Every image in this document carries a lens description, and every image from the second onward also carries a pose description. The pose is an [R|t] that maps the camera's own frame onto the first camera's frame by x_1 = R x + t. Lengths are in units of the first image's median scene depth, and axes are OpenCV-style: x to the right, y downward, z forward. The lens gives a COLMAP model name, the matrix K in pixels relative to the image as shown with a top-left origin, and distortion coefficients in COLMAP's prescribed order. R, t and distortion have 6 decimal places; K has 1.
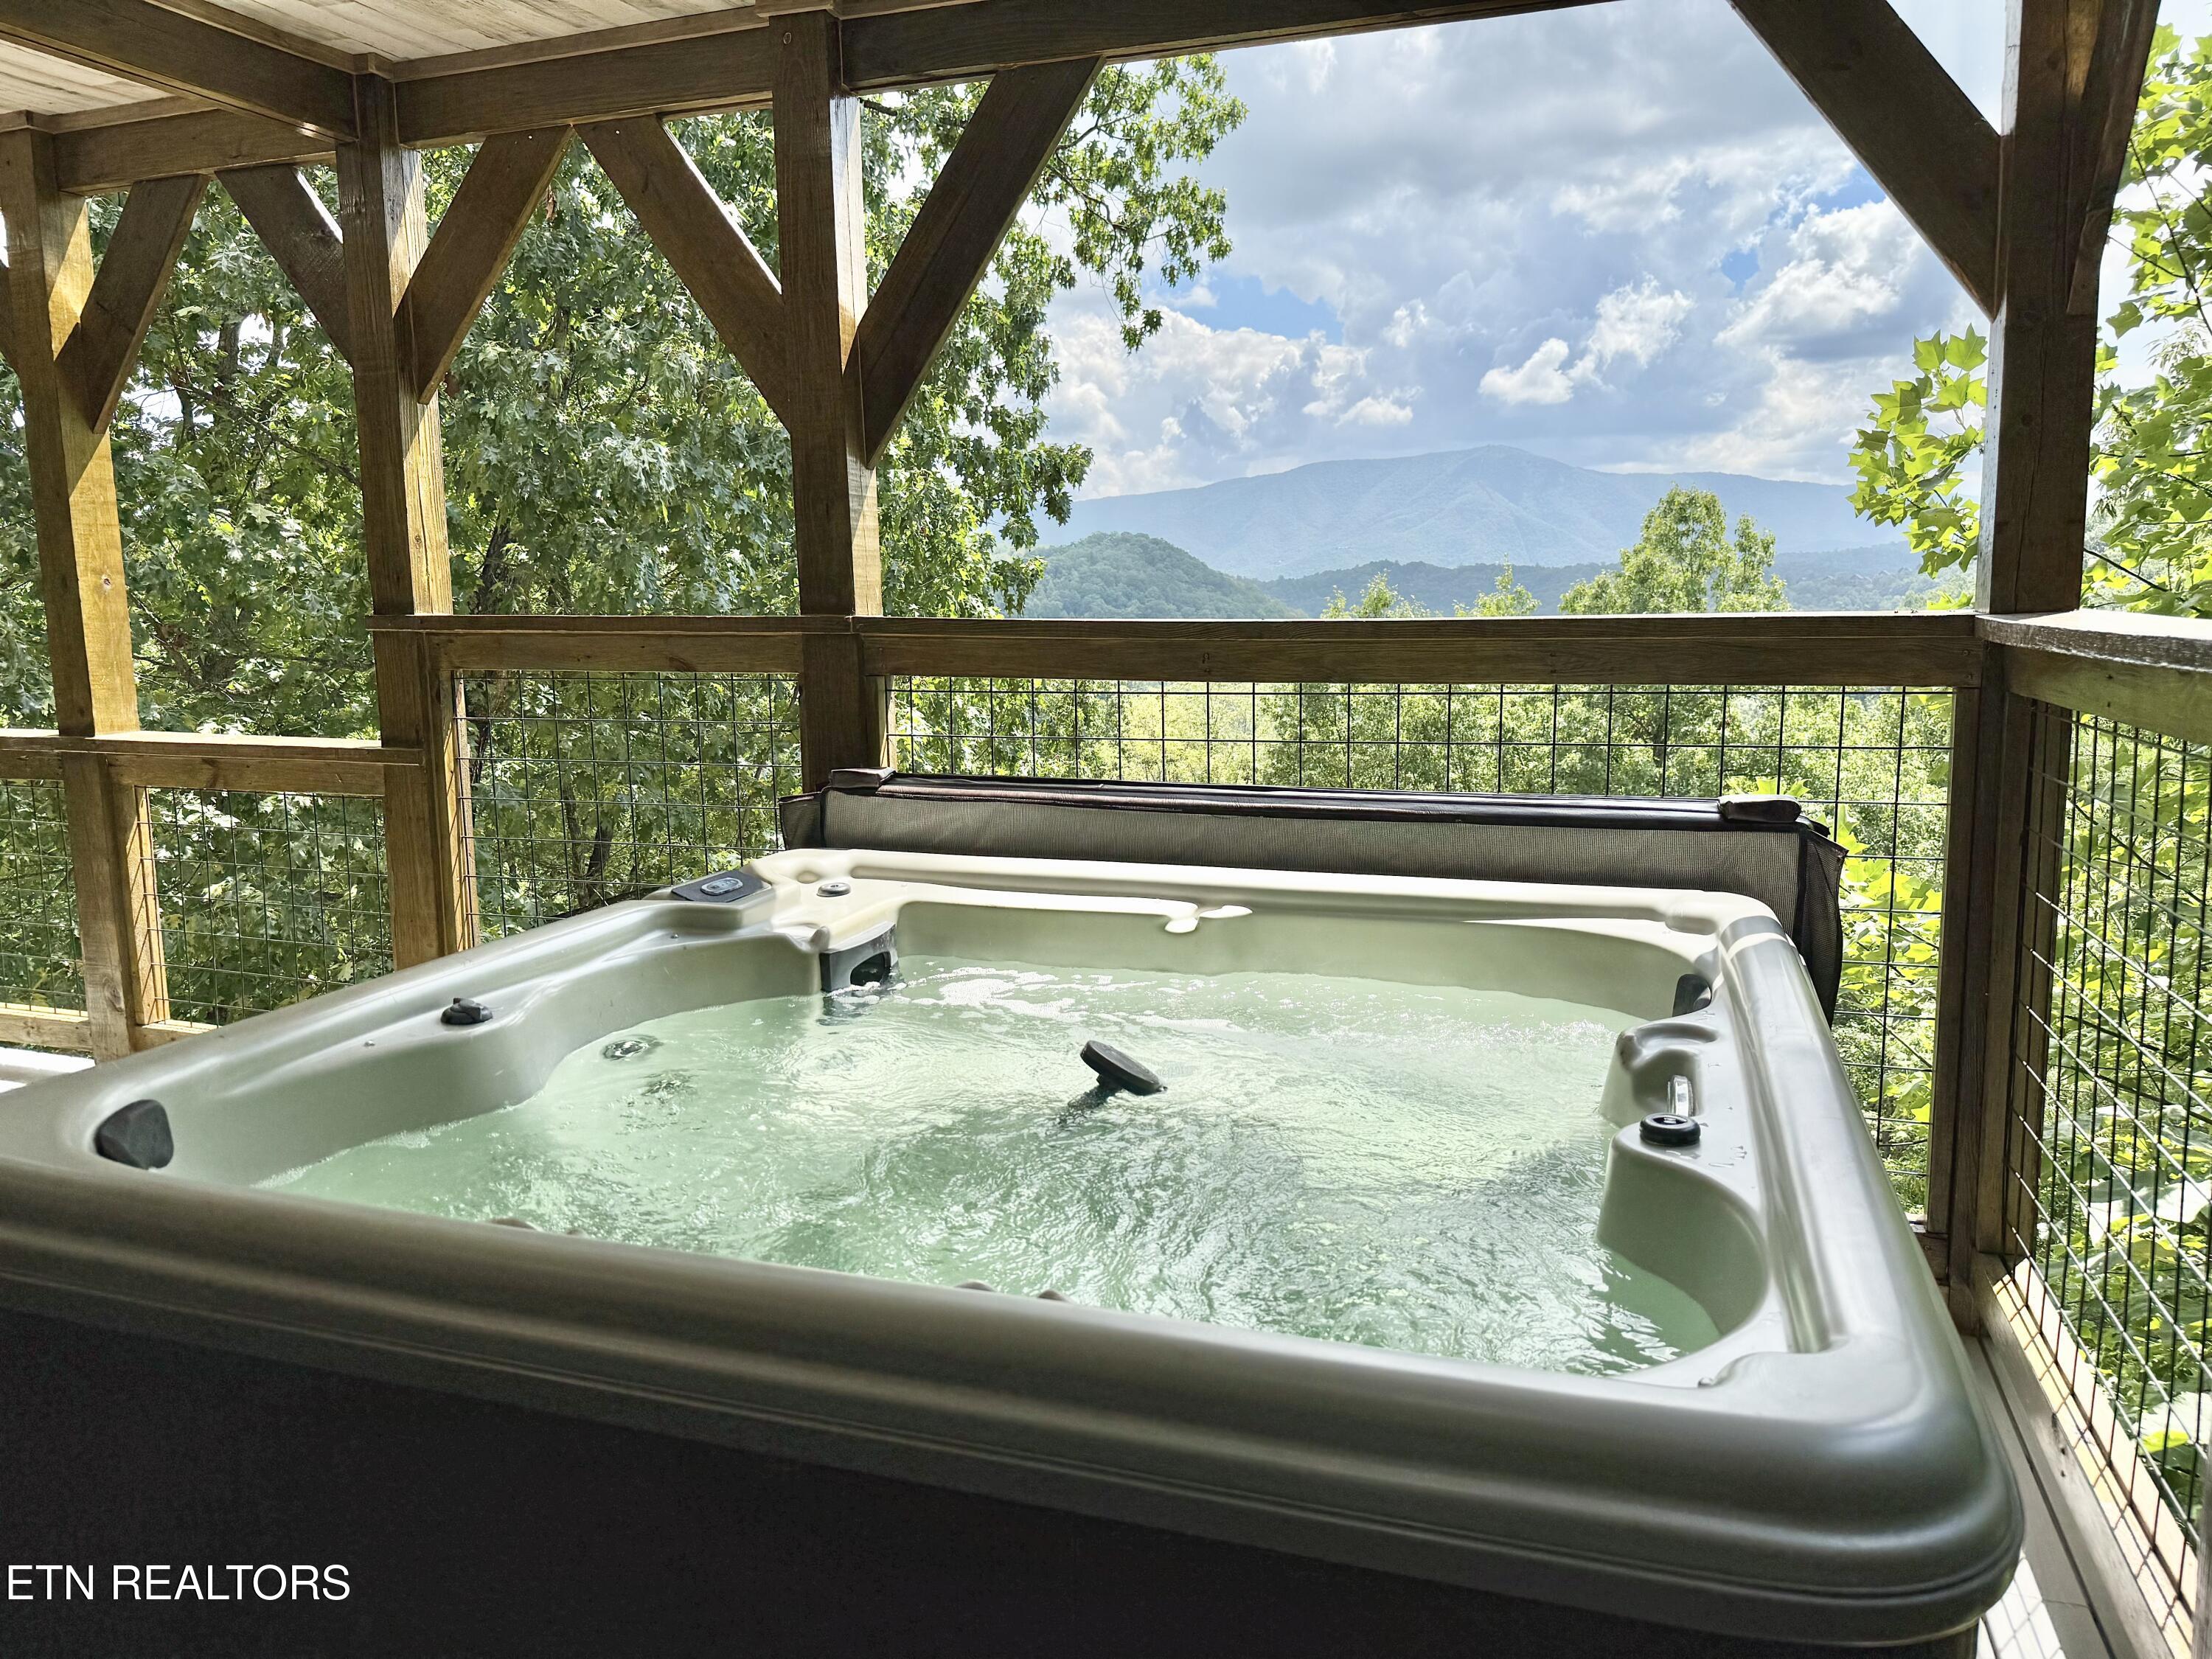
lens RADIAL K [[1537.5, 0, 1098.5], [0, 1537.5, 840.6], [0, 0, 1]] dist [0.098859, -0.192860]
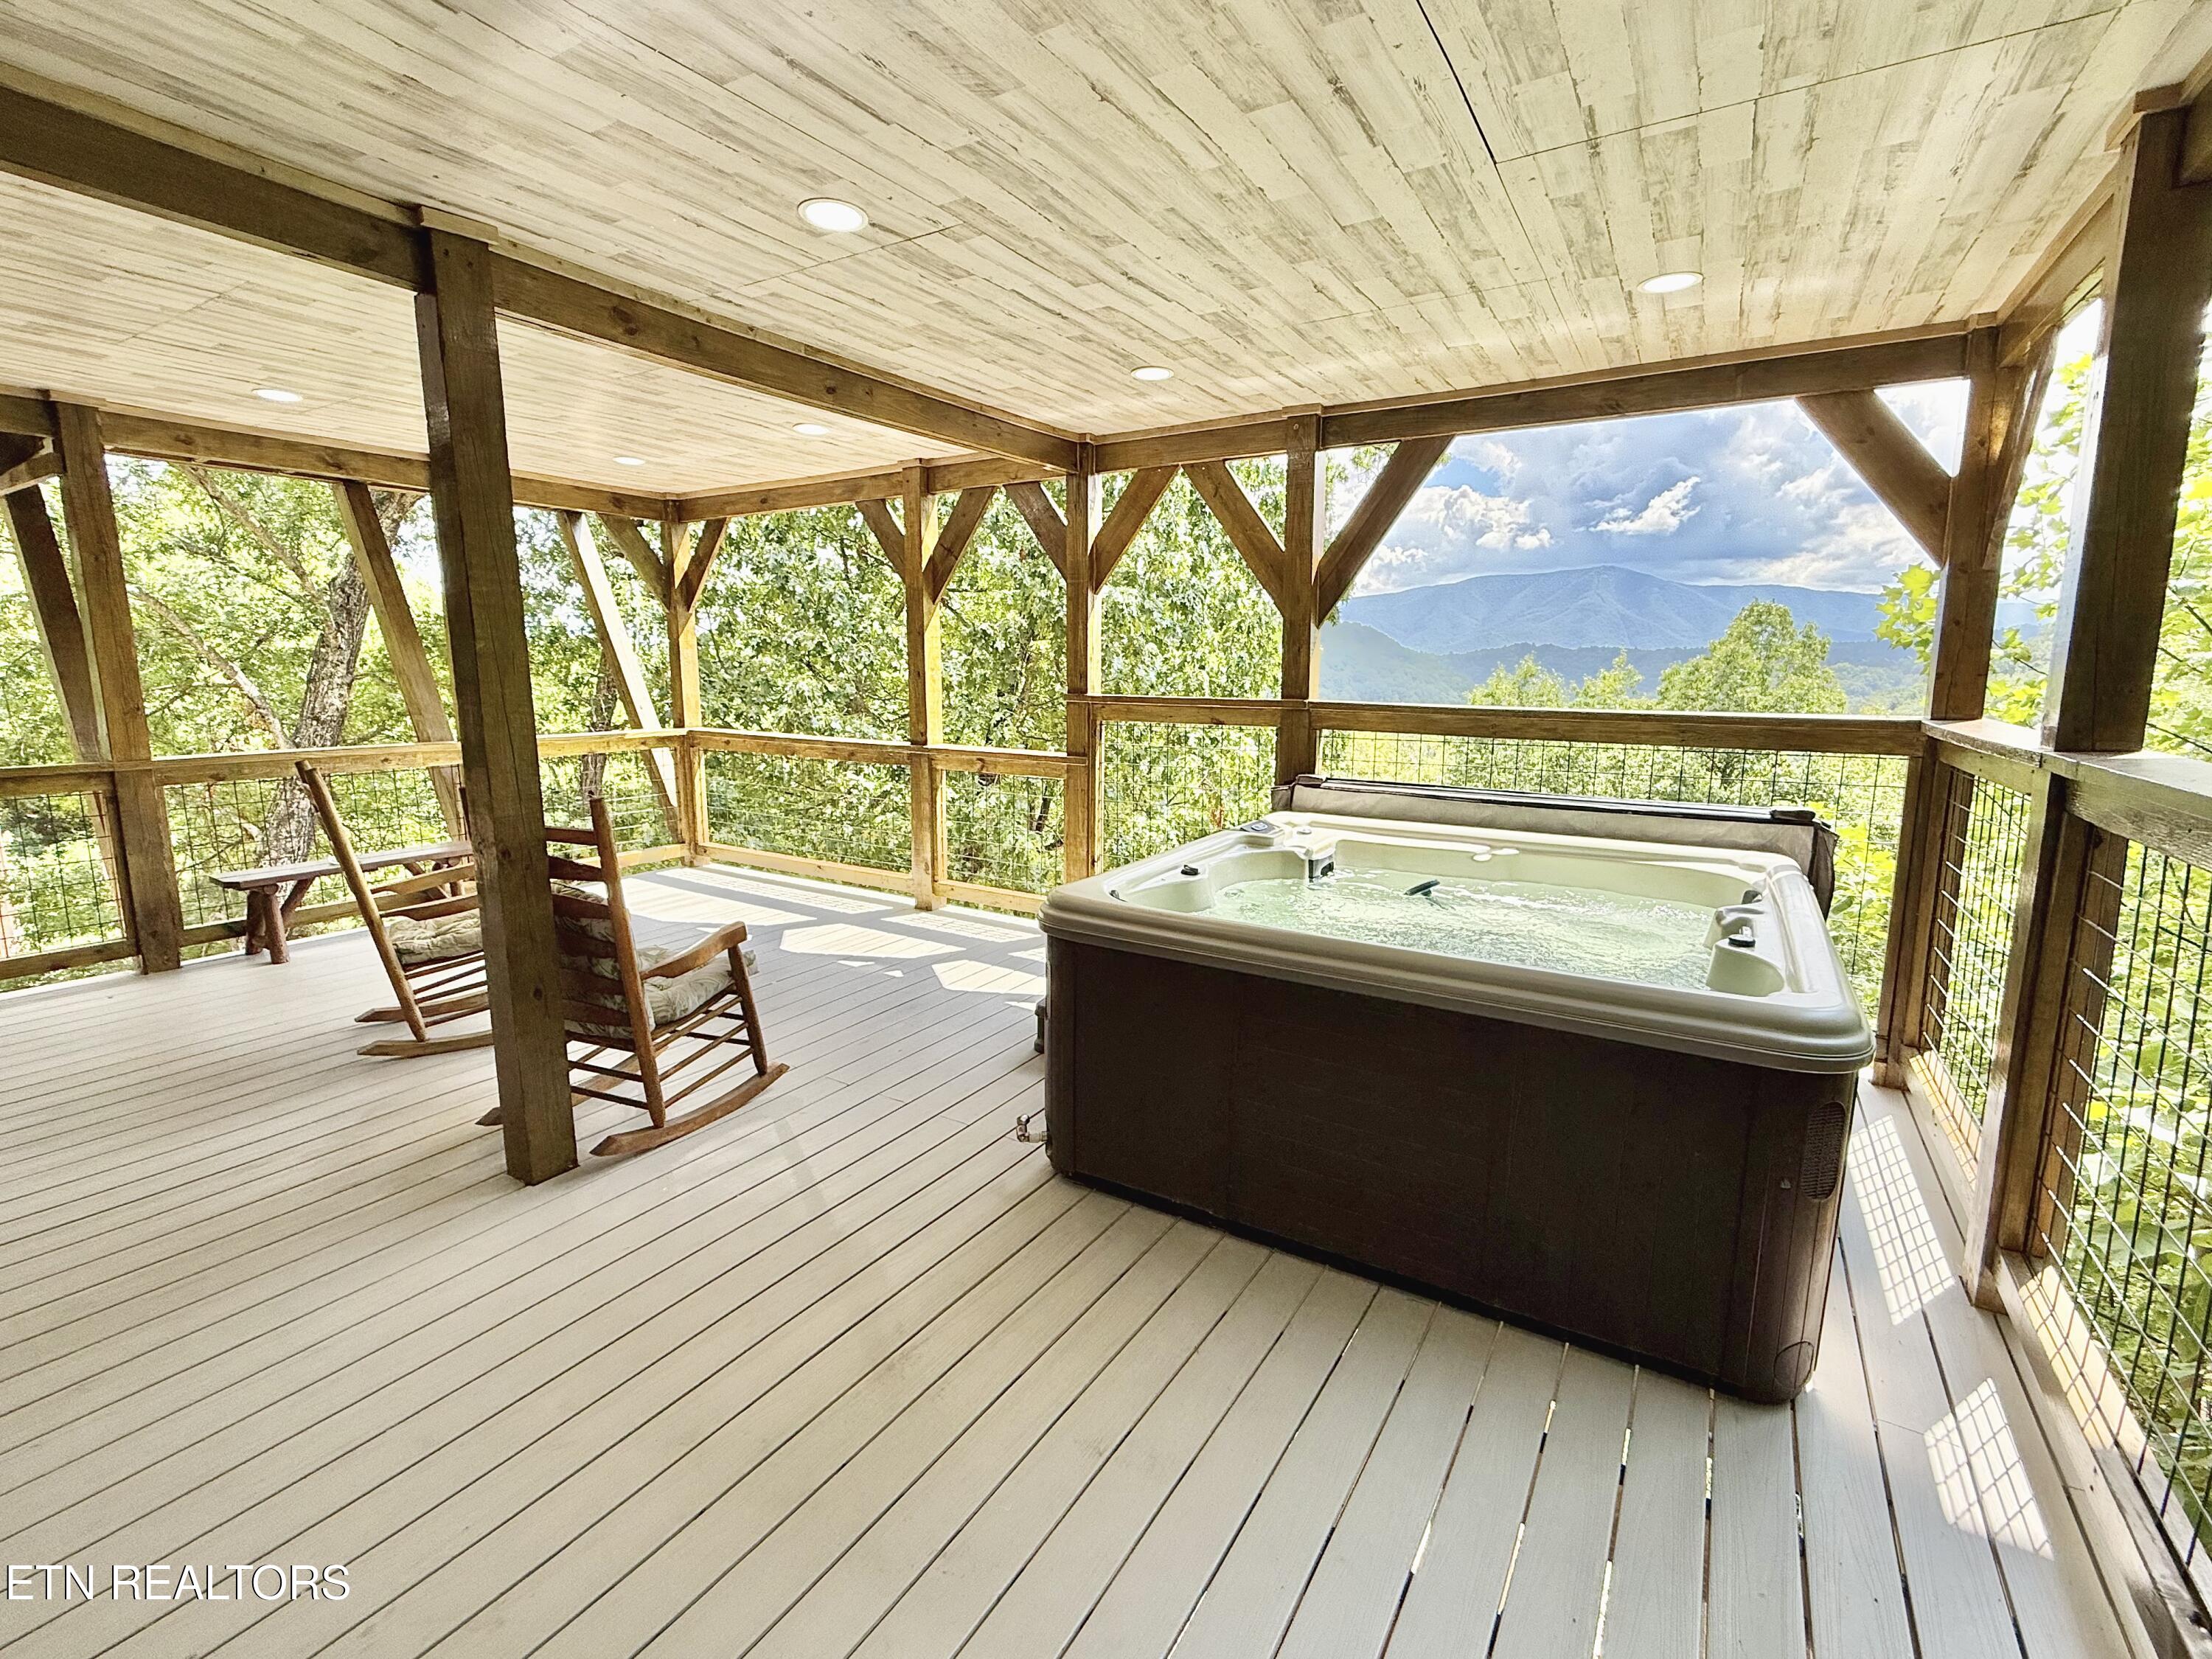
lens RADIAL K [[986.3, 0, 1106.0], [0, 986.3, 829.5], [0, 0, 1]] dist [-0.010808, 0.000061]
pose [[0.976440, 0.049463, -0.210043, -0.142464], [-0.047134, 0.998759, 0.016081, 0.017839], [0.210578, -0.005802, 0.977560, -0.349025]]
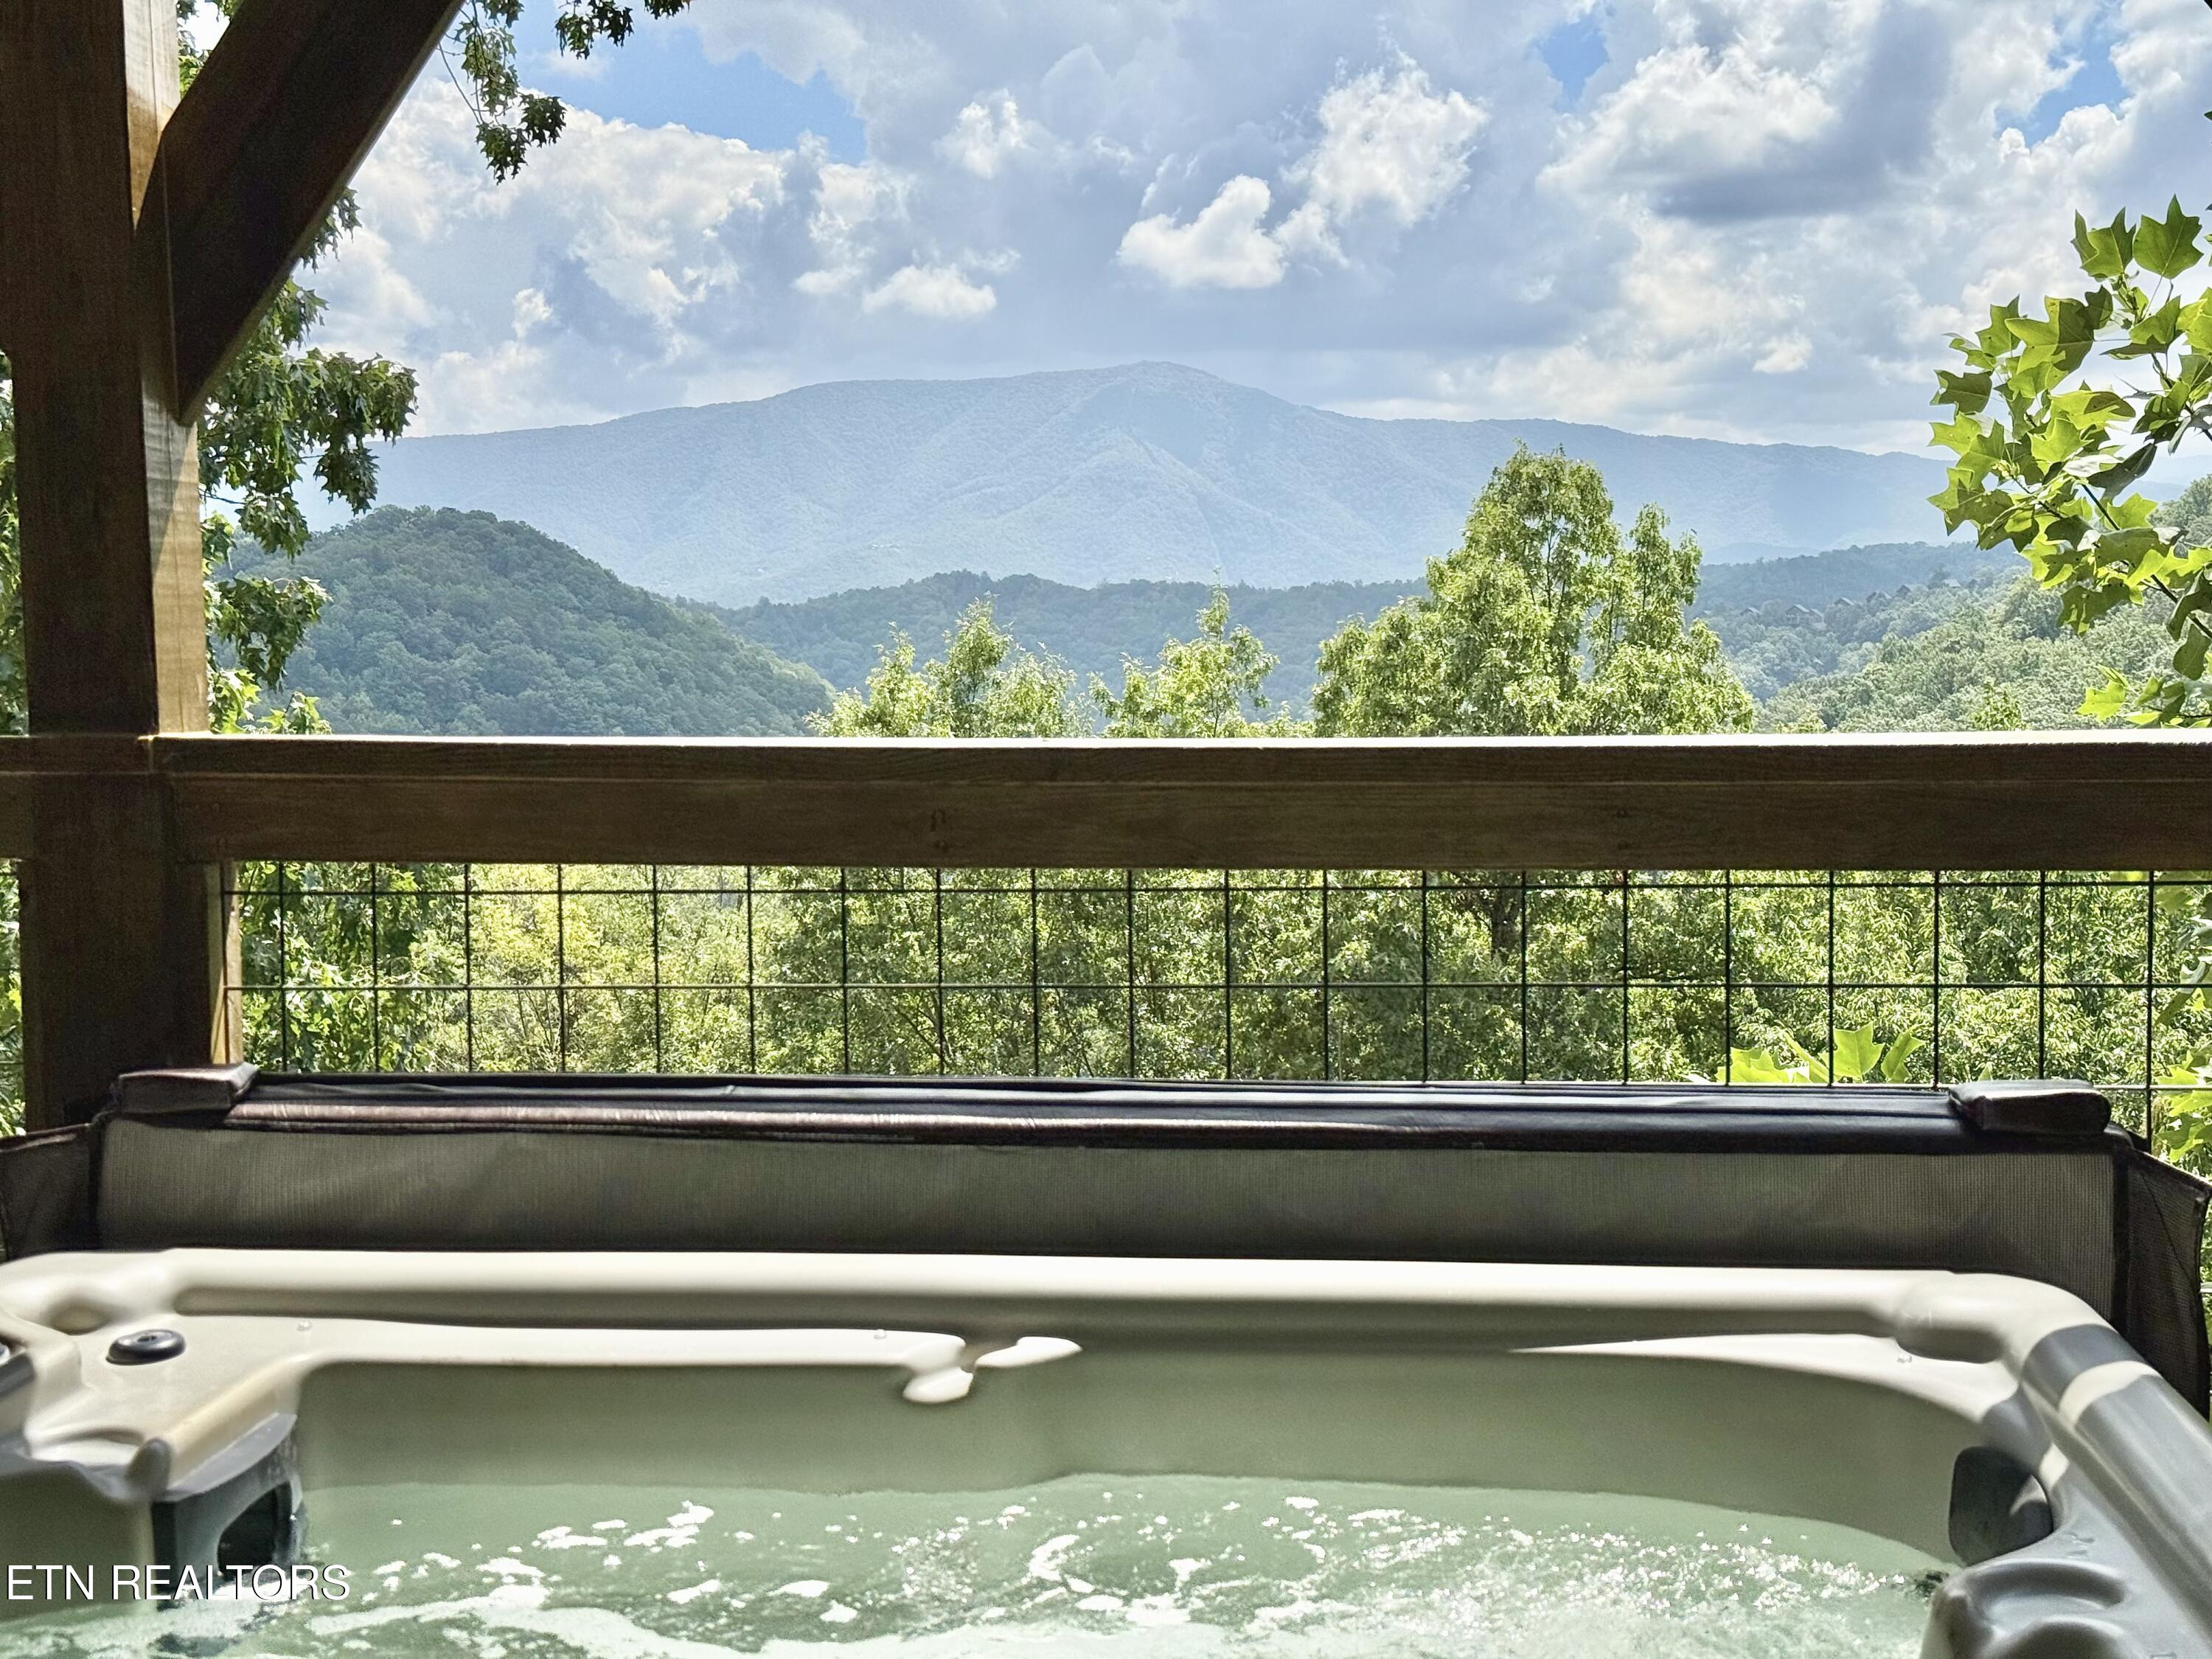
lens RADIAL K [[3046.7, 0, 1102.8], [0, 3046.7, 823.6], [0, 0, 1]] dist [0.132973, -0.040648]
pose [[0.974158, -0.012603, 0.225516, -0.094300], [0.034203, 0.995160, -0.092128, -0.025465], [-0.223264, 0.097460, 0.969874, 0.043231]]
